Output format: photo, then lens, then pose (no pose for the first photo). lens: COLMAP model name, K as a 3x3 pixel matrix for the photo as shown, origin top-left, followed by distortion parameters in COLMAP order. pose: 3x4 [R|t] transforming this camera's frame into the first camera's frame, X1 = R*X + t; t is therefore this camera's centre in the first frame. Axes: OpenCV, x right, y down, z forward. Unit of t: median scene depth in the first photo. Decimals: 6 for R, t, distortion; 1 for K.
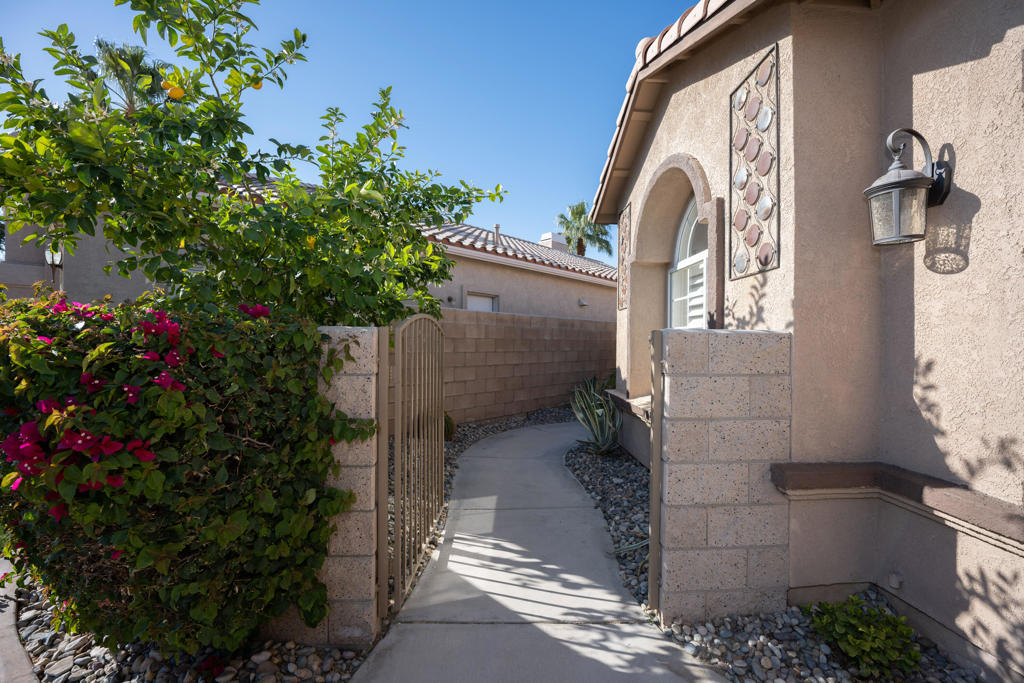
lens RADIAL K [[410.4, 0, 510.0], [0, 410.4, 343.3], [0, 0, 1]] dist [-0.022959, 0.000868]
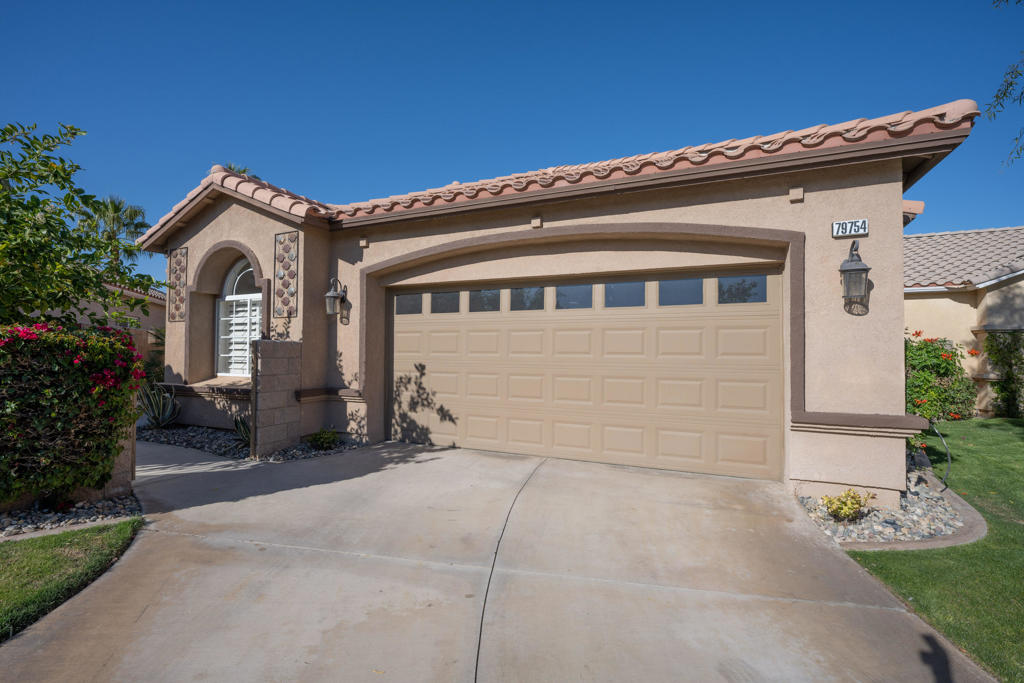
lens RADIAL K [[510.0, 0, 512.0], [0, 510.0, 341.5], [0, 0, 1]] dist [-0.001287, -0.000055]
pose [[0.462924, 0.017784, 0.886219, -1.696621], [-0.000249, 0.999801, -0.019934, 0.037359], [-0.886398, 0.009007, 0.462837, -1.848240]]
